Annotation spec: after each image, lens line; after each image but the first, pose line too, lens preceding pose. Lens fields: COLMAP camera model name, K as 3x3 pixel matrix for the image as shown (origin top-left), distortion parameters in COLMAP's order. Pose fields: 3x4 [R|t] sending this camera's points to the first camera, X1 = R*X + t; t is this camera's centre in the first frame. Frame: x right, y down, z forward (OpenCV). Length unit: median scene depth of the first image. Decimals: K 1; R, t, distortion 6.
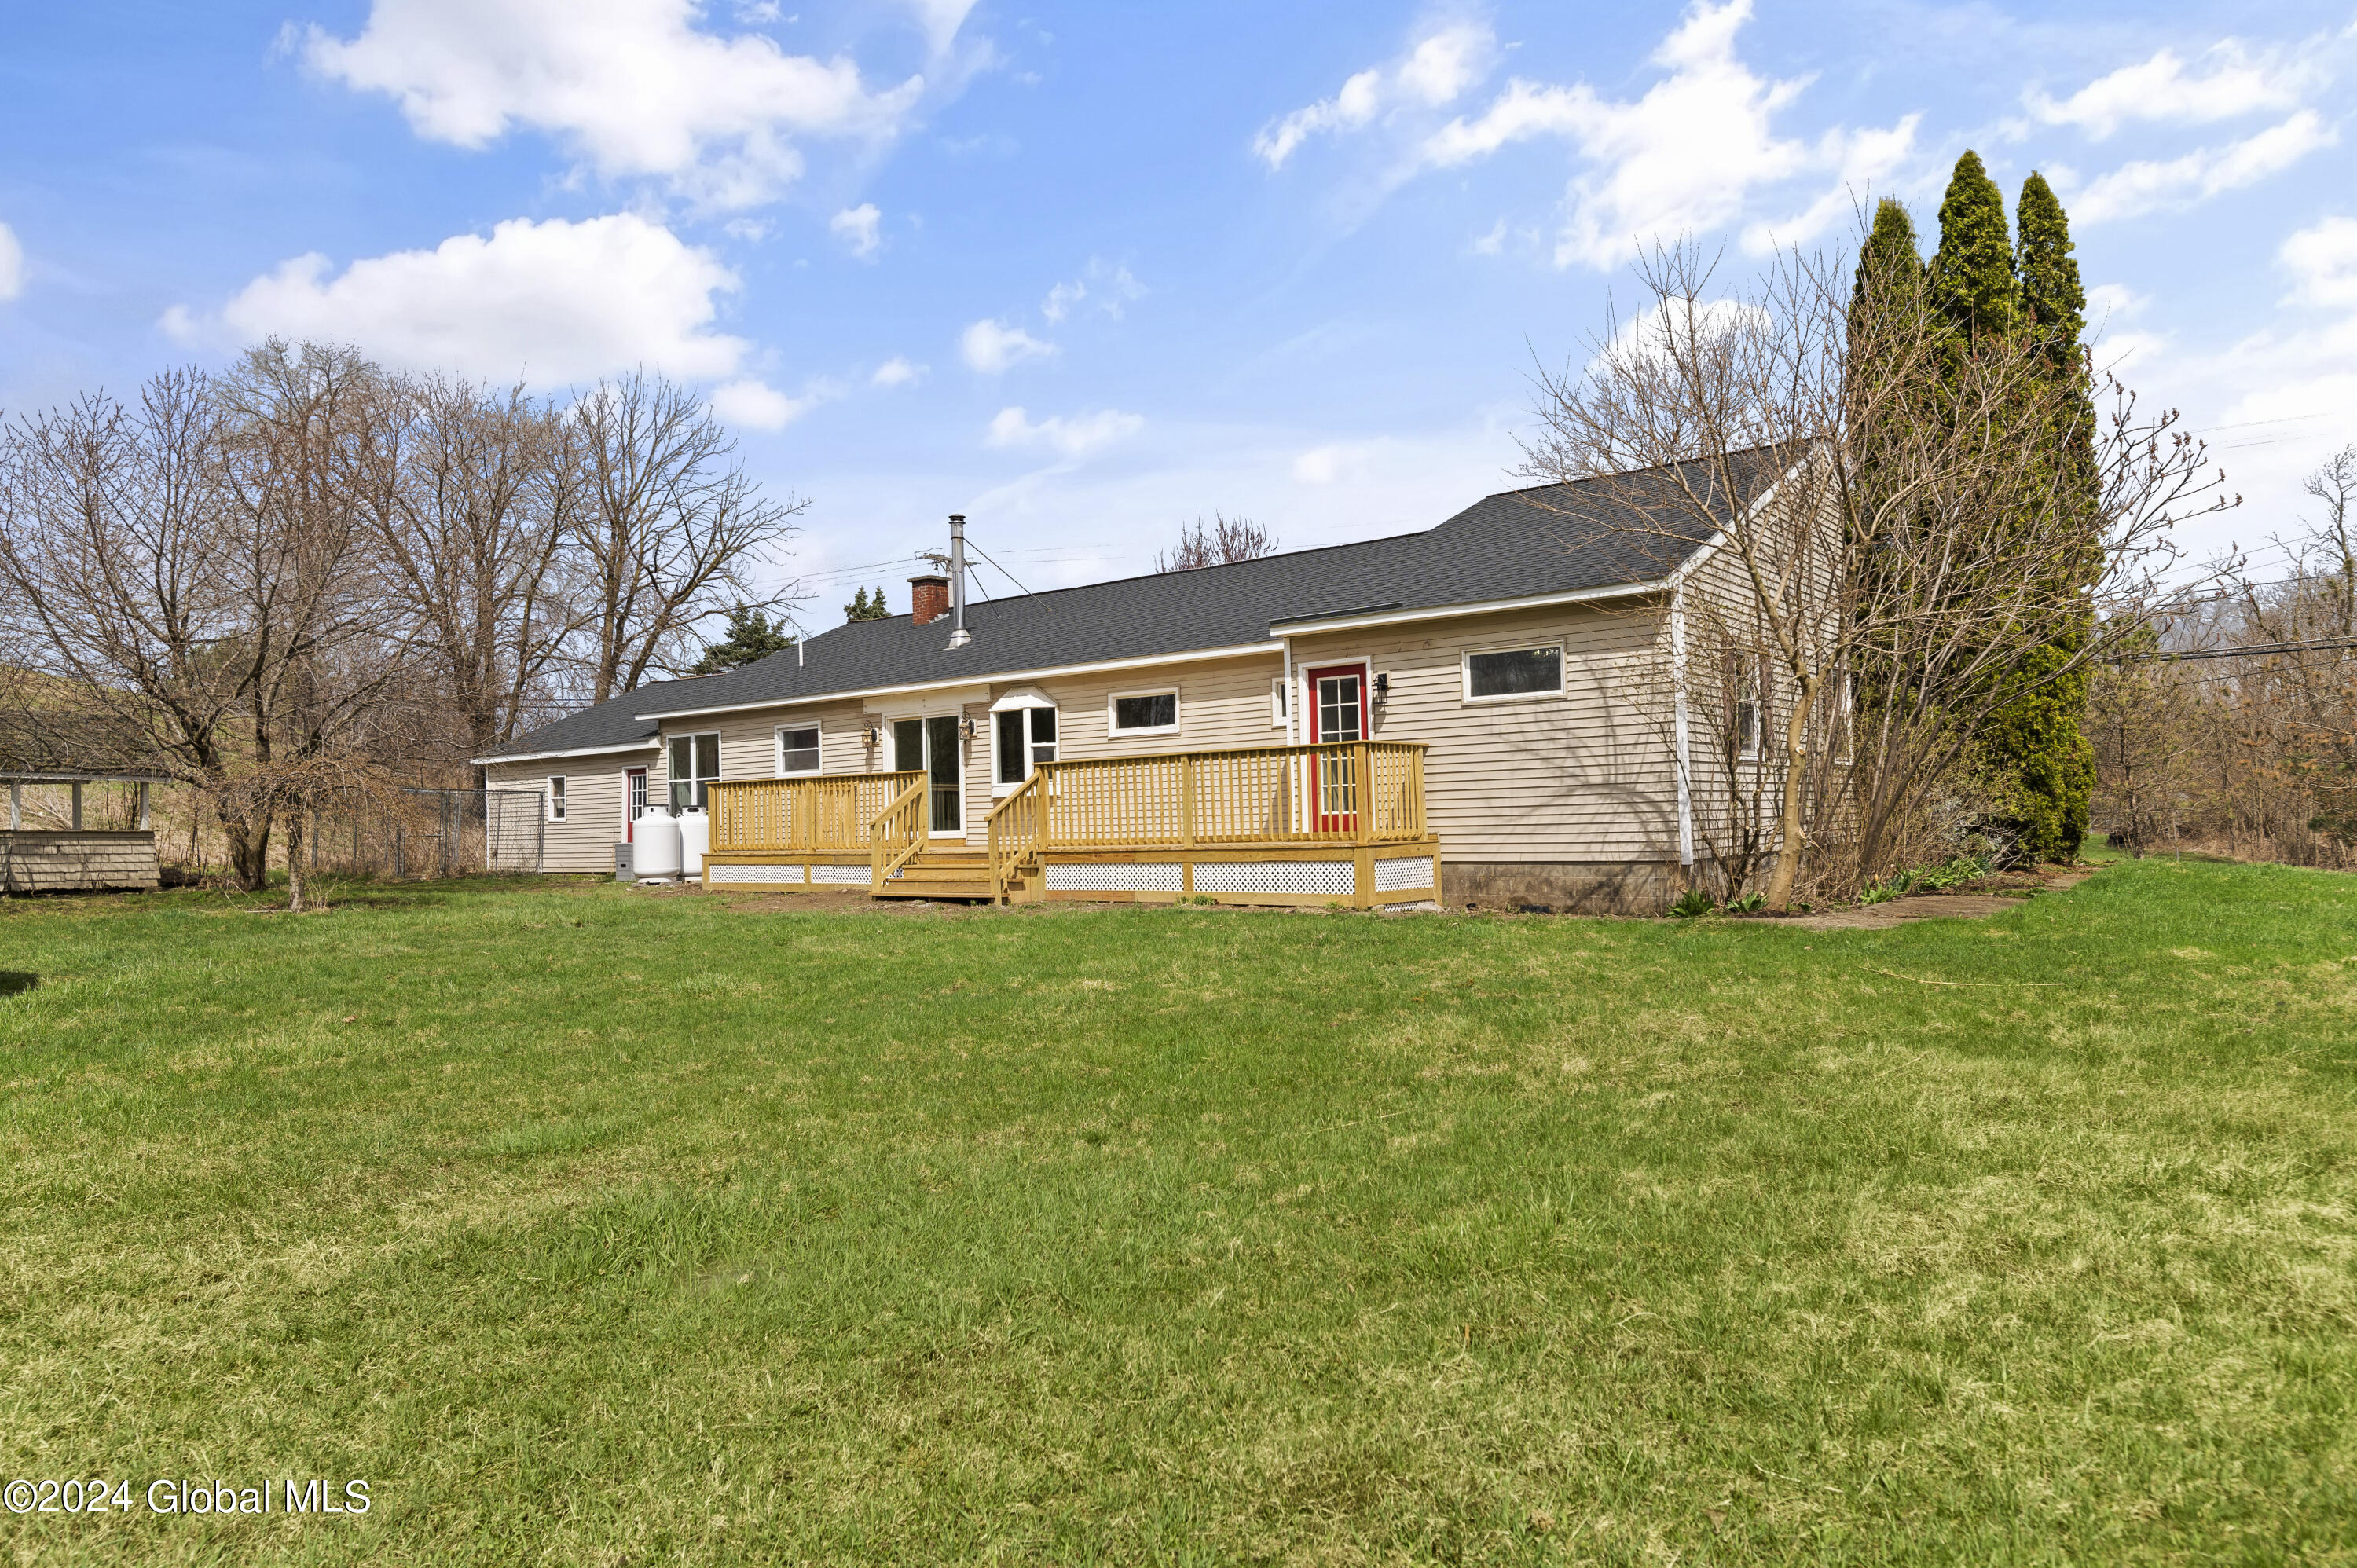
lens RADIAL K [[1442.8, 0, 1178.5], [0, 1442.8, 784.0], [0, 0, 1]] dist [0.005580, 0.001563]
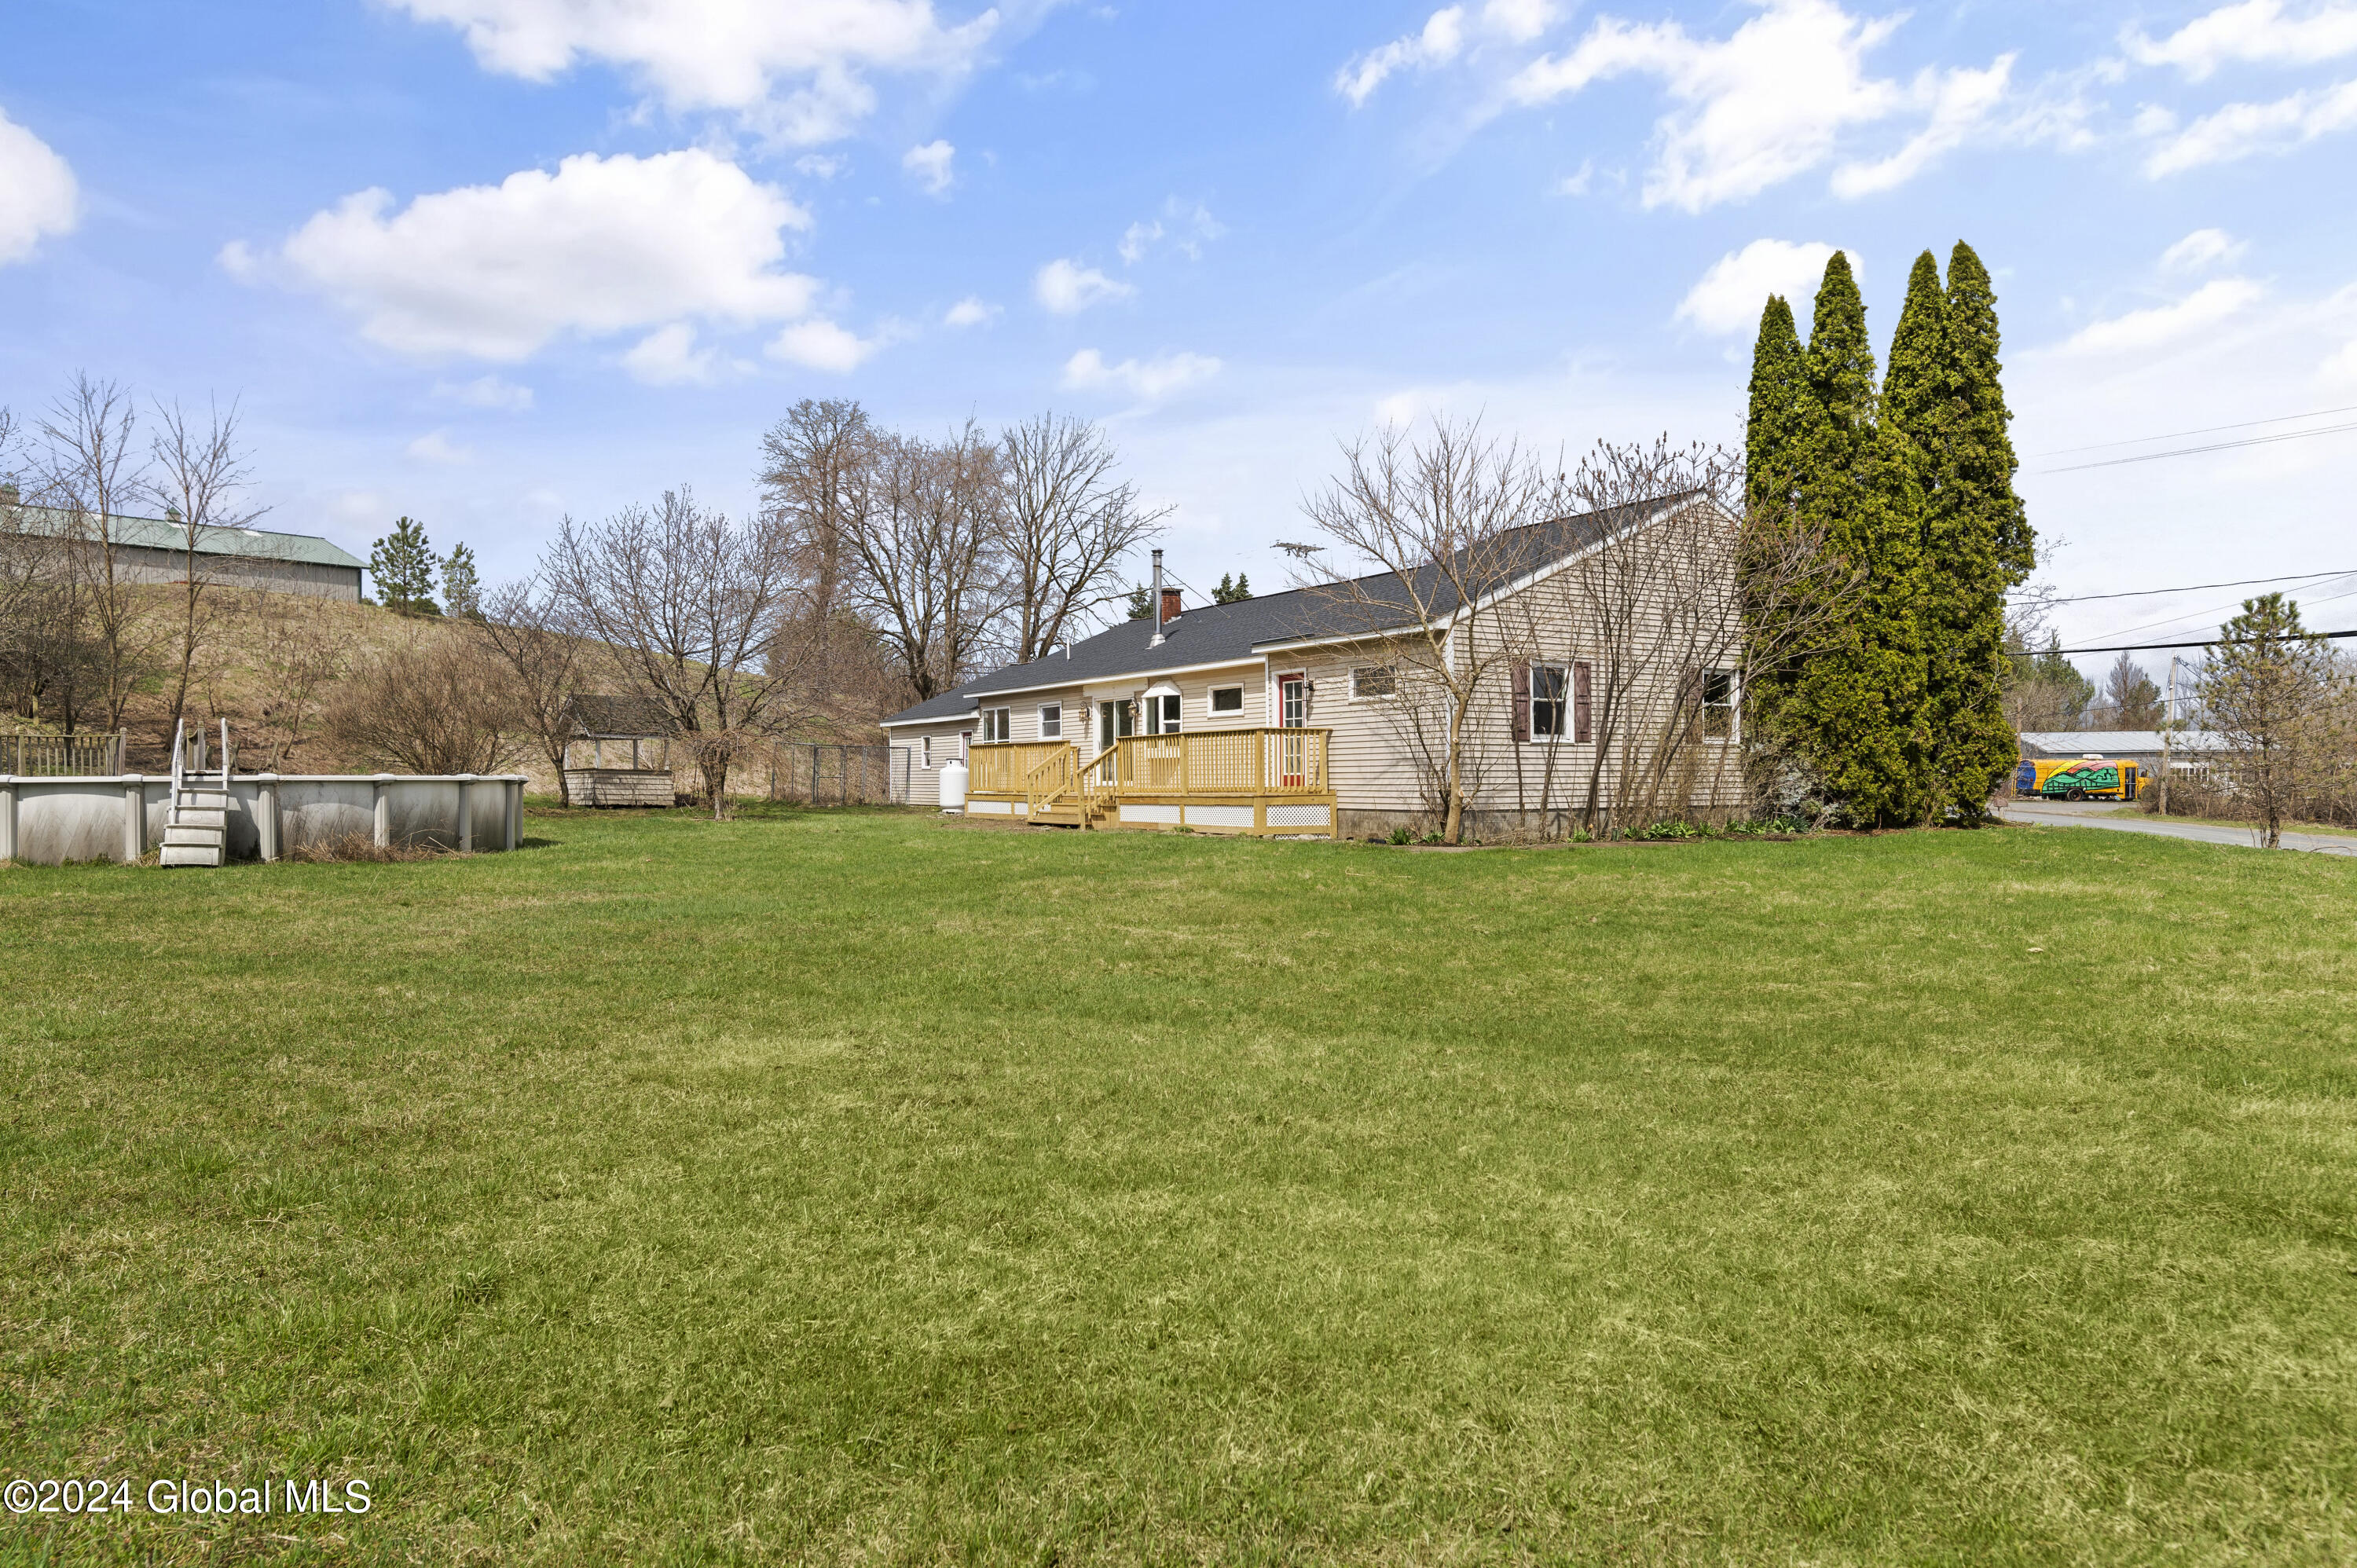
lens RADIAL K [[1442.8, 0, 1178.5], [0, 1442.8, 784.0], [0, 0, 1]] dist [0.005580, 0.001563]
pose [[0.939302, 0.021963, -0.342388, 0.408192], [-0.010249, 0.999300, 0.035985, -0.017261], [0.342939, -0.030292, 0.938869, -0.338667]]
